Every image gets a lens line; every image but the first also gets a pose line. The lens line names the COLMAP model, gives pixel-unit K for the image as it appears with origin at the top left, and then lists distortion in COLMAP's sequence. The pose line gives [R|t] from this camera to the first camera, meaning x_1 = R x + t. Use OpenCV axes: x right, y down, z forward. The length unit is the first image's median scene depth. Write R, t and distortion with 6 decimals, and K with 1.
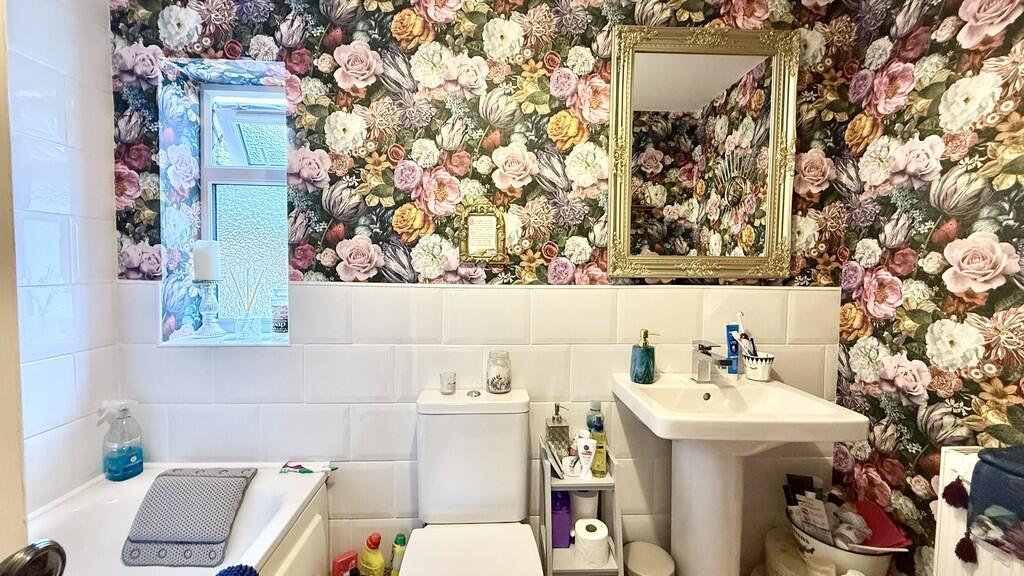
lens RADIAL K [[402.4, 0, 507.7], [0, 402.4, 285.4], [0, 0, 1]] dist [-0.003200, -0.000267]
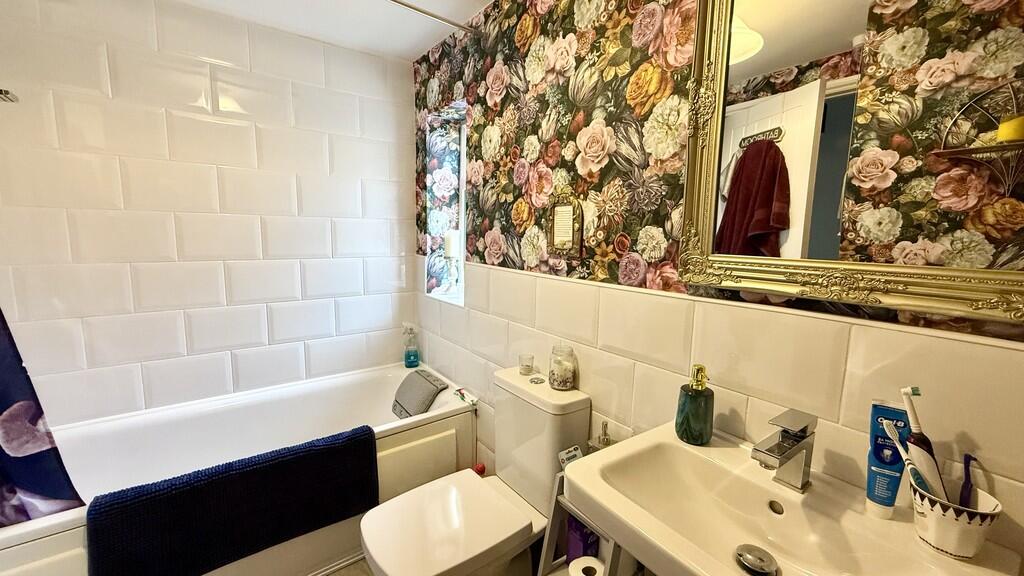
lens RADIAL K [[402.4, 0, 512.9], [0, 402.4, 286.2], [0, 0, 1]] dist [-0.003200, -0.000267]
pose [[0.567276, 0.113267, -0.815701, 0.674513], [-0.052093, 0.993448, 0.101722, -0.073114], [0.821879, -0.015212, 0.569459, 0.345968]]
